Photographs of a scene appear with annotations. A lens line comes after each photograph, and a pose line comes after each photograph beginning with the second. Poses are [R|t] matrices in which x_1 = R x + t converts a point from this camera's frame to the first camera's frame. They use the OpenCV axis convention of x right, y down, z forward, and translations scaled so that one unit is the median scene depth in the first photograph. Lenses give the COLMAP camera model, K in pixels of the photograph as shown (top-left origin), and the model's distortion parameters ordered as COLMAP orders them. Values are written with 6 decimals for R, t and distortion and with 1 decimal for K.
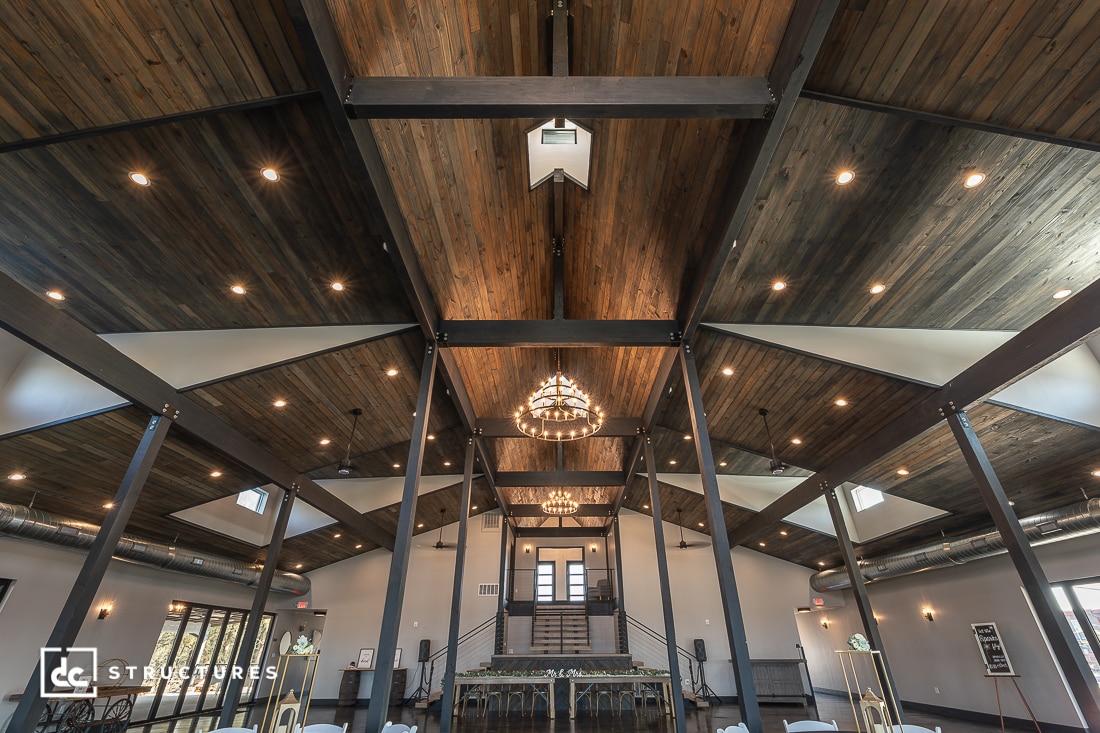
lens RADIAL K [[476.6, 0, 560.0], [0, 476.6, 364.0], [0, 0, 1]] dist [0.000505, 0.000164]
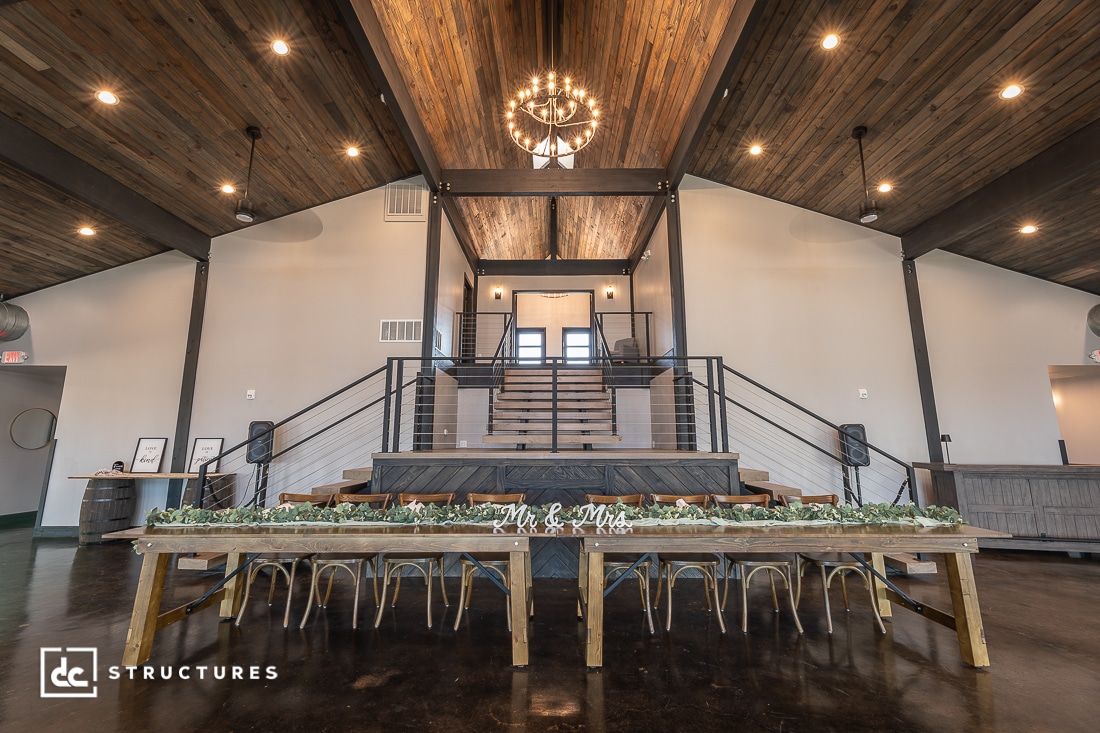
lens RADIAL K [[447.9, 0, 548.6], [0, 447.9, 367.2], [0, 0, 1]] dist [0.000710, -0.000003]
pose [[0.999933, 0.004785, -0.010572, 0.002566], [-0.000571, 0.930240, 0.366951, 0.531409], [0.011590, -0.366920, 0.930180, 0.889445]]
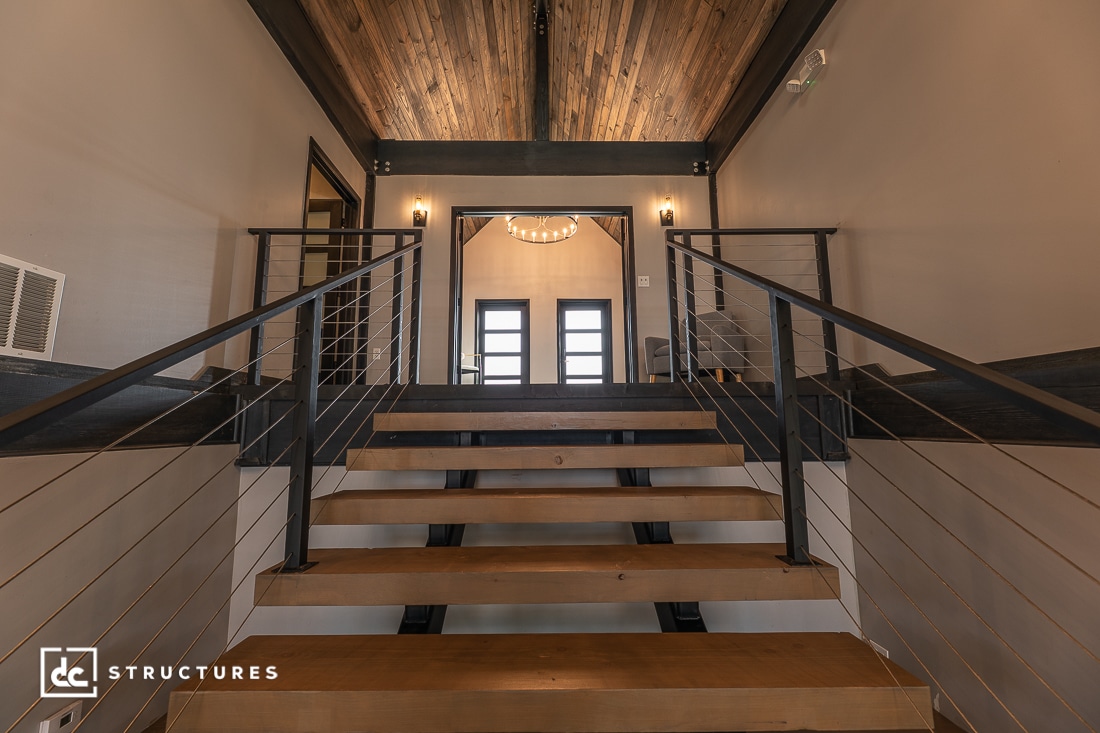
lens RADIAL K [[452.0, 0, 547.5], [0, 452.0, 364.2], [0, 0, 1]] dist [0.000008, -0.000019]
pose [[0.999918, 0.002864, 0.012477, 0.001934], [-0.007504, 0.920763, 0.390051, 0.722914], [-0.010371, -0.390112, 0.920709, 1.446027]]
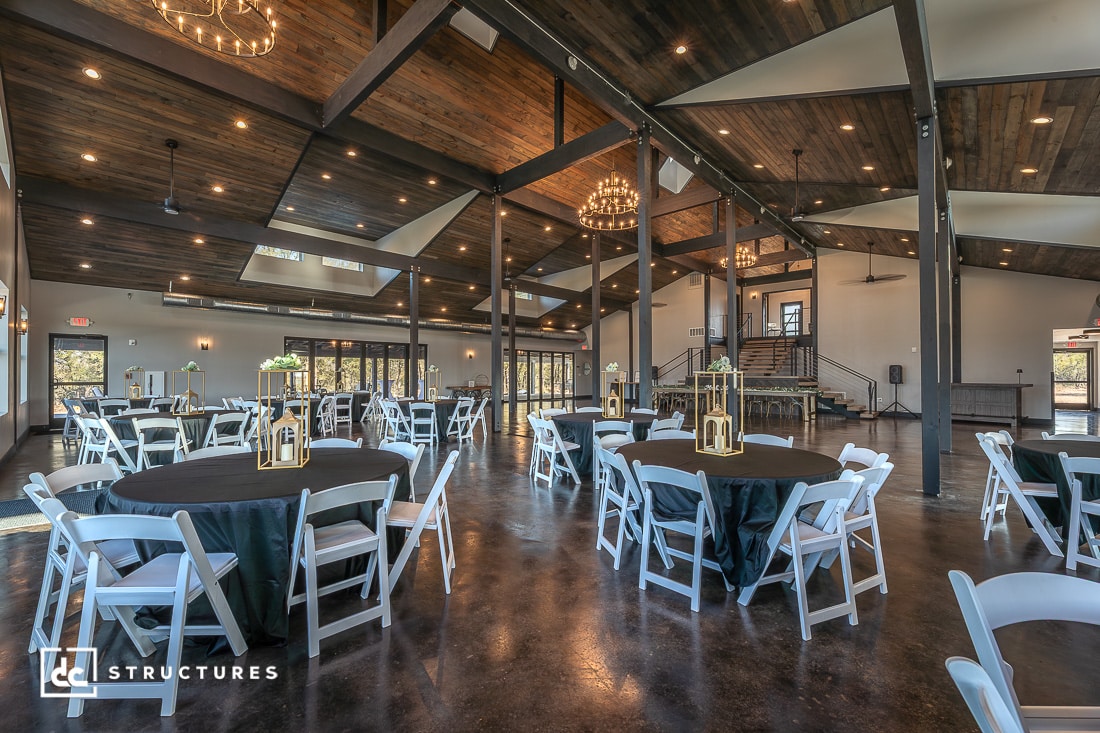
lens RADIAL K [[442.6, 0, 550.3], [0, 442.6, 366.7], [0, 0, 1]] dist [0.000395, -0.000059]
pose [[0.725995, -0.002323, -0.687696, 0.587060], [0.345122, 0.866180, 0.361417, -0.013680], [0.594829, -0.499726, 0.629645, -0.035674]]
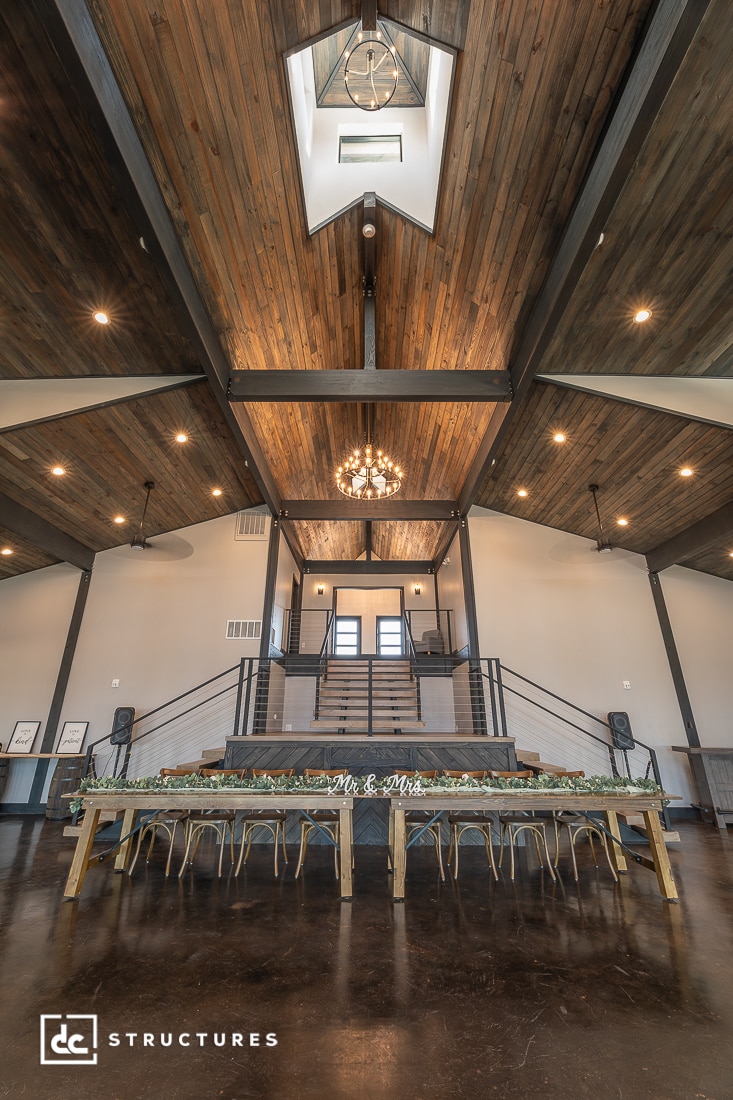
lens RADIAL K [[445.6, 0, 364.1], [0, 445.6, 550.8], [0, 0, 1]] dist [0.000356, 0.000202]
pose [[0.999930, 0.007740, -0.008936, -0.000372], [-0.006110, 0.985451, 0.169849, 0.443933], [0.010120, -0.169782, 0.985430, 0.752053]]
